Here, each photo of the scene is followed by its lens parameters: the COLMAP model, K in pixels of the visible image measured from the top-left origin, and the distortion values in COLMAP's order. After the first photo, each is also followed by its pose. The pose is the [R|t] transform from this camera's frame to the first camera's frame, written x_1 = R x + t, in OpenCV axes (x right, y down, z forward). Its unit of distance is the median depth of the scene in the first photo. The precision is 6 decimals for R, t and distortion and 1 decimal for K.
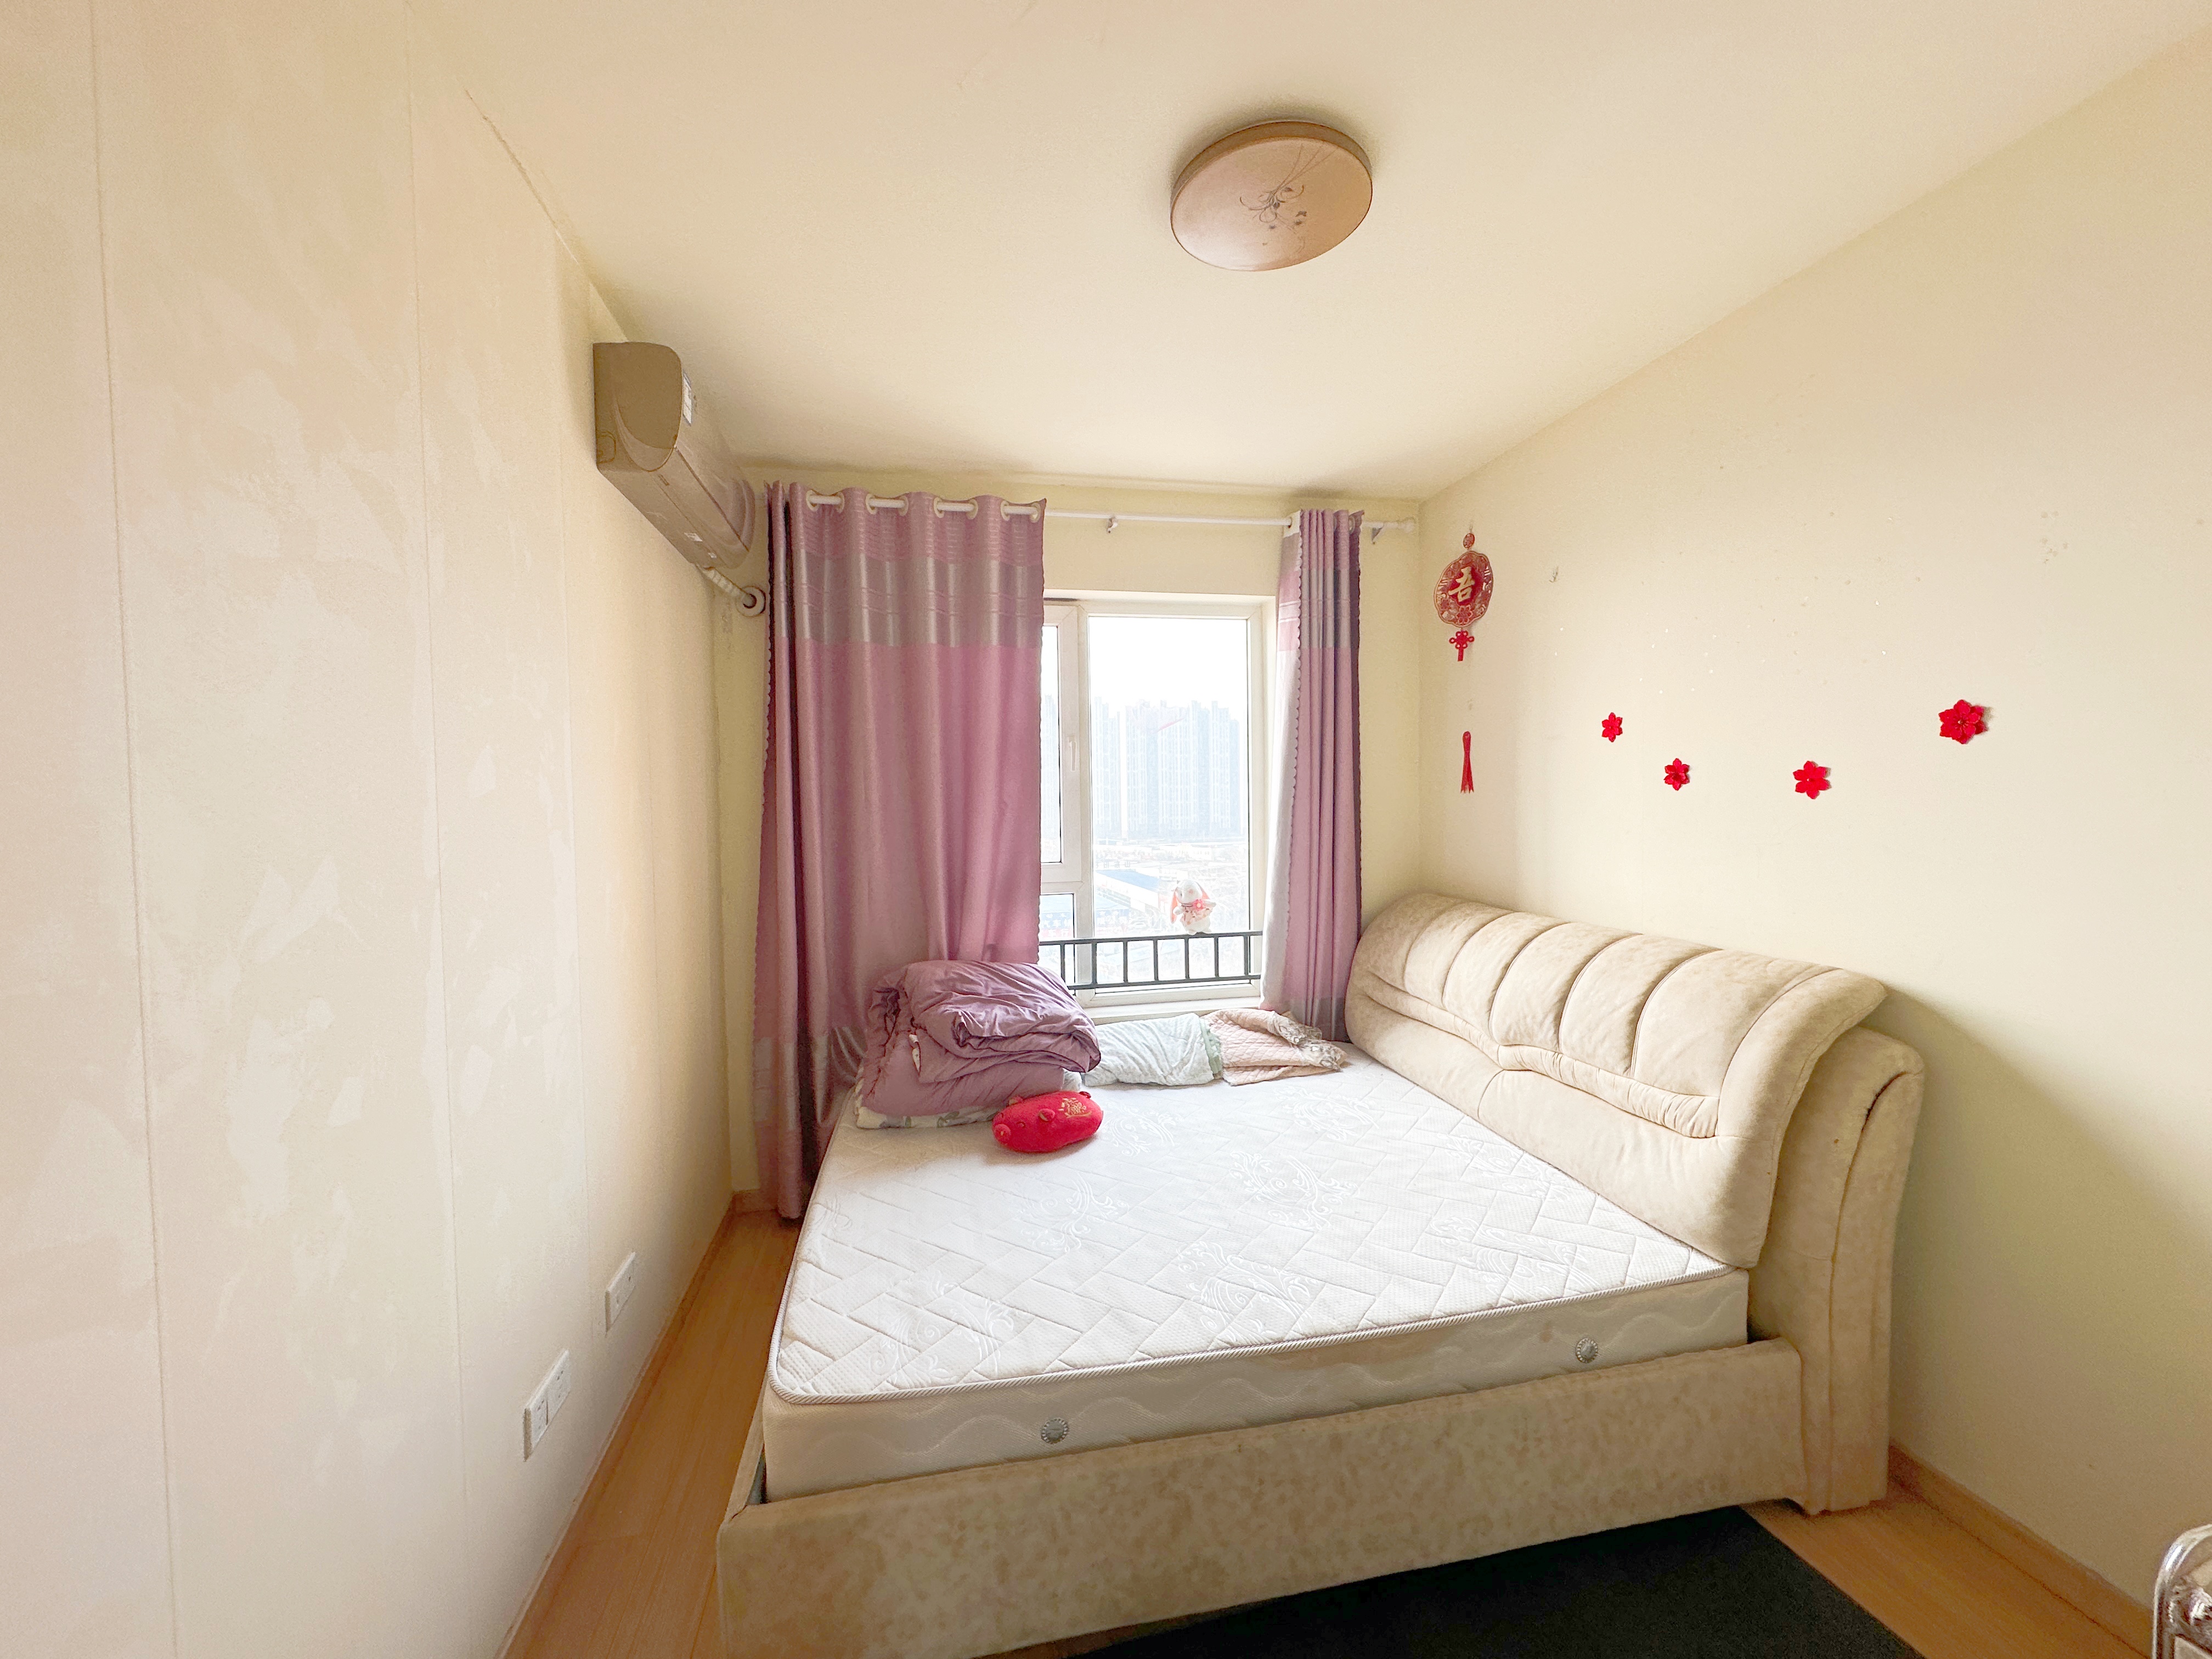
lens RADIAL K [[884.2, 0, 1106.0], [0, 884.2, 829.5], [0, 0, 1]] dist [-0.000043, -0.000029]
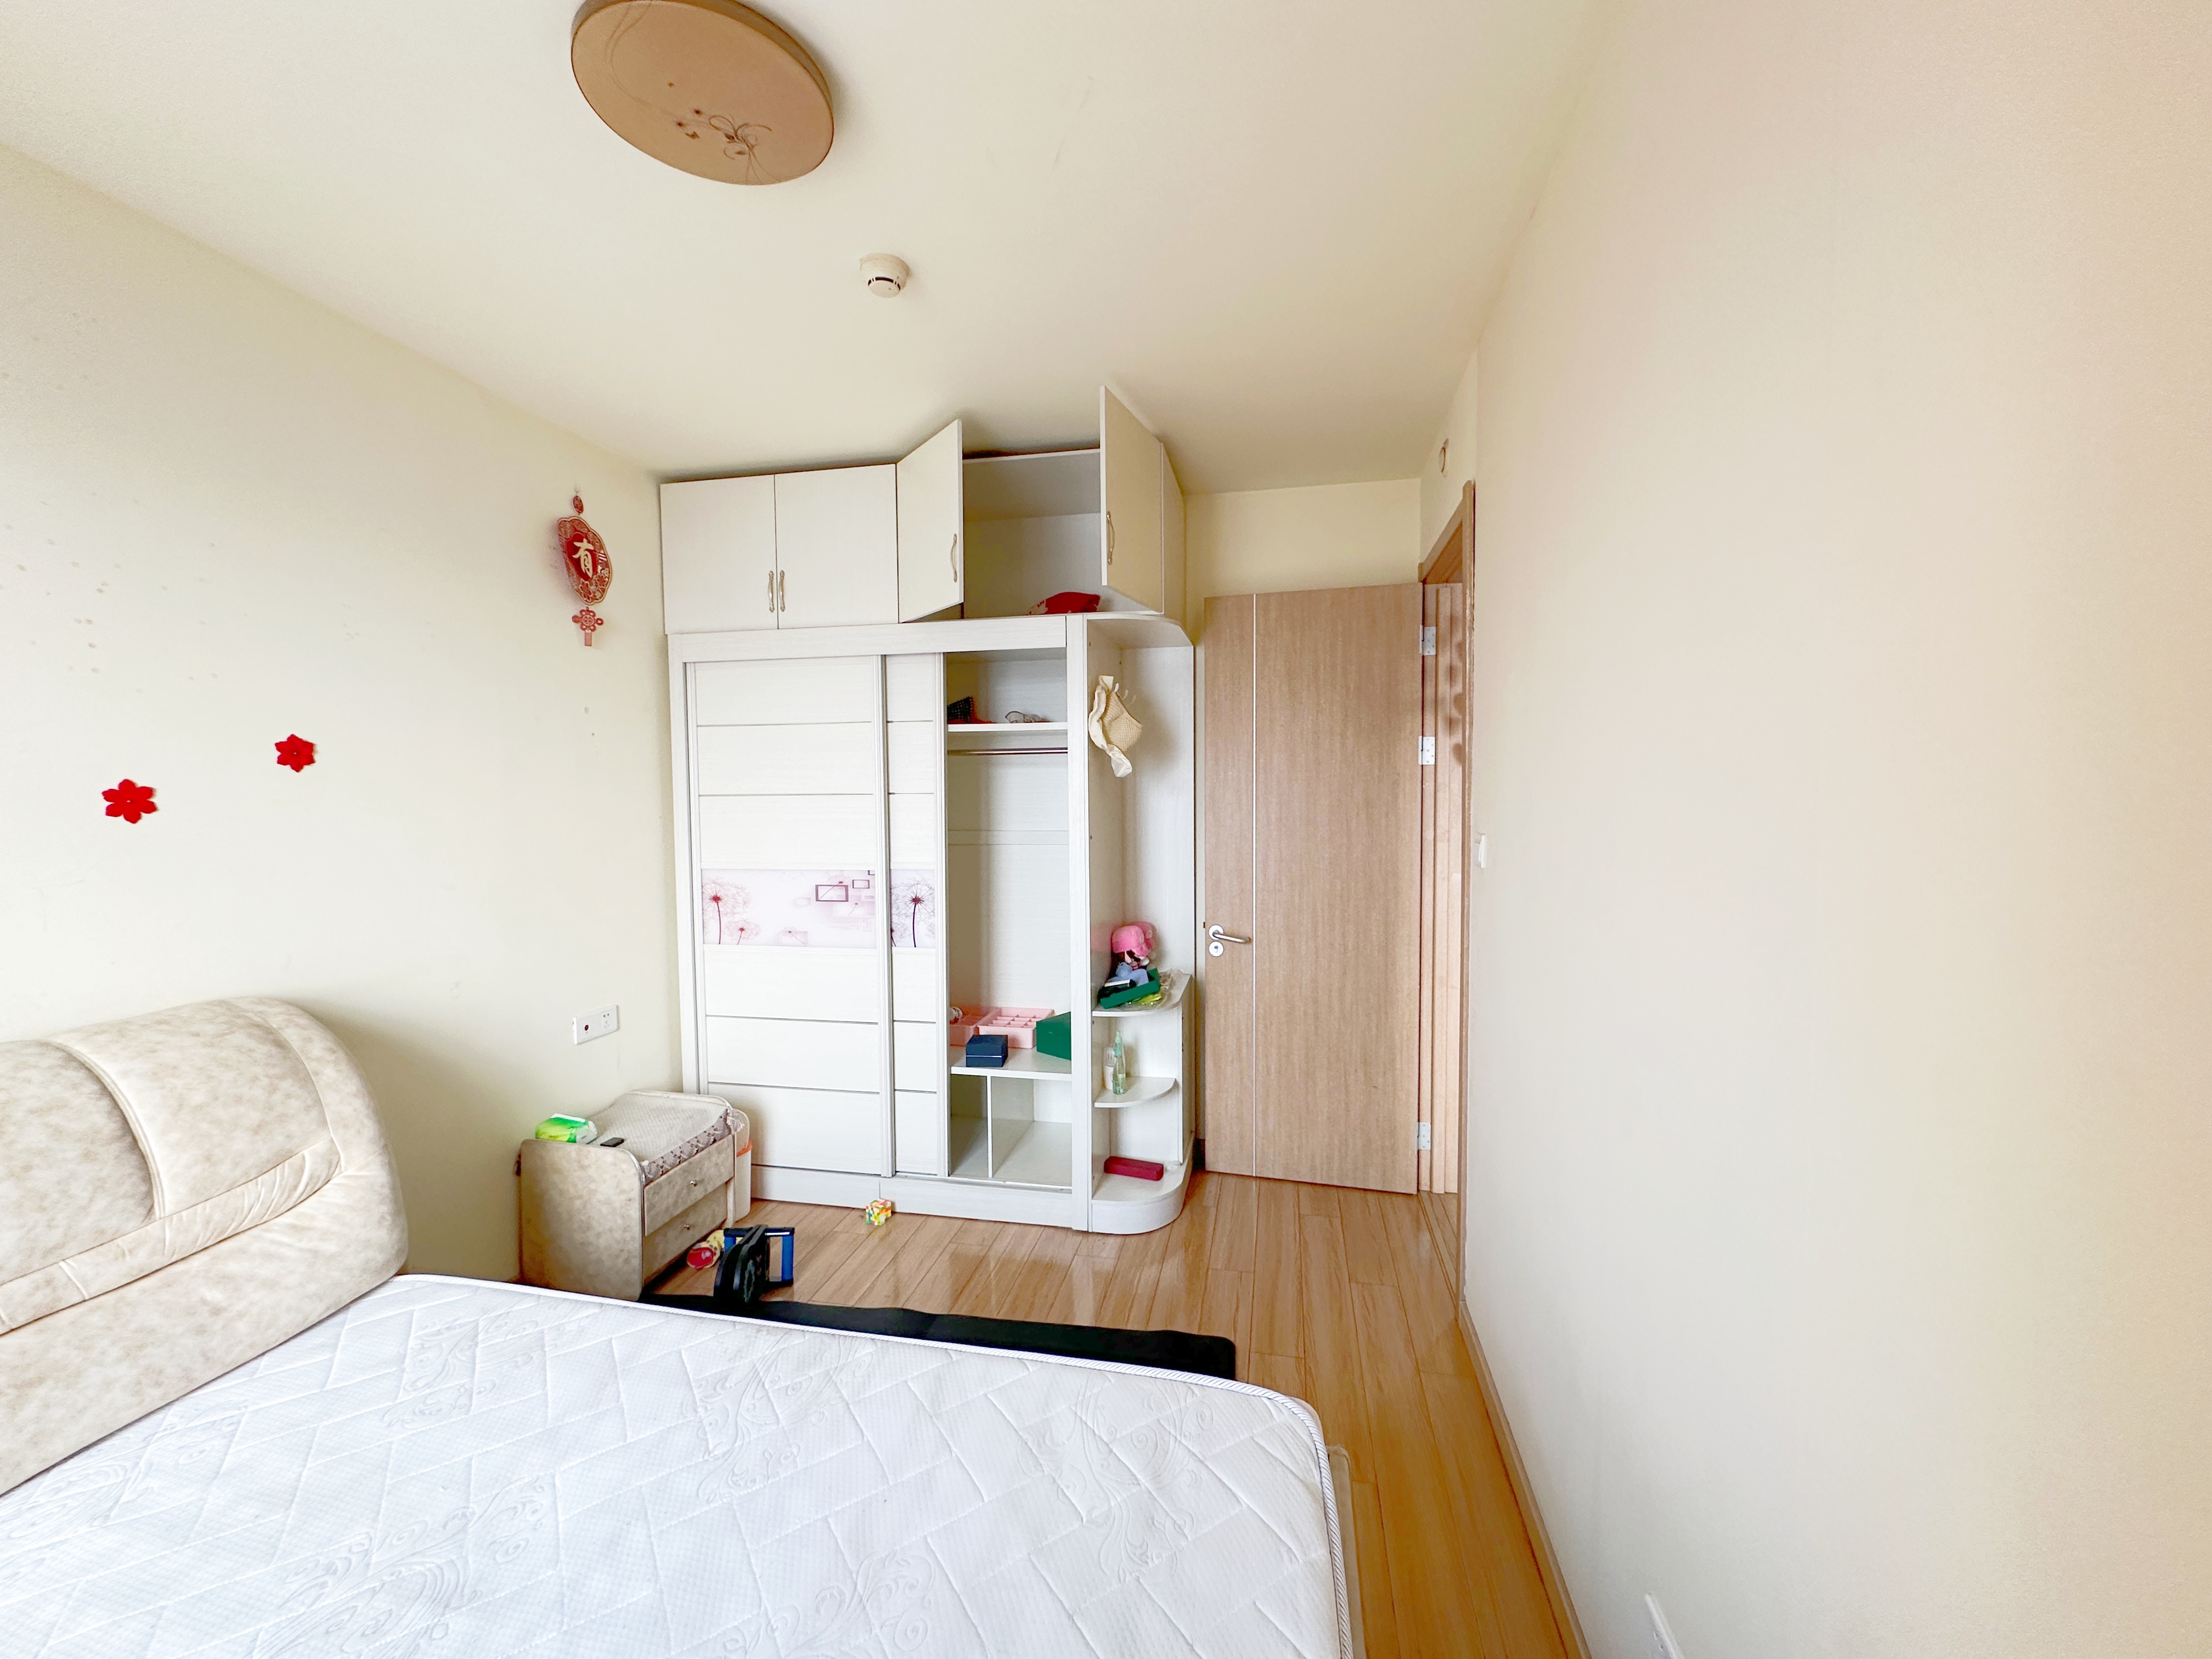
lens RADIAL K [[884.2, 0, 1106.0], [0, 884.2, 829.5], [0, 0, 1]] dist [-0.000043, -0.000029]
pose [[-0.922406, -0.000743, 0.386221, -0.401649], [0.028581, 0.997125, 0.070179, -0.061645], [-0.385163, 0.075772, -0.919733, 1.416075]]
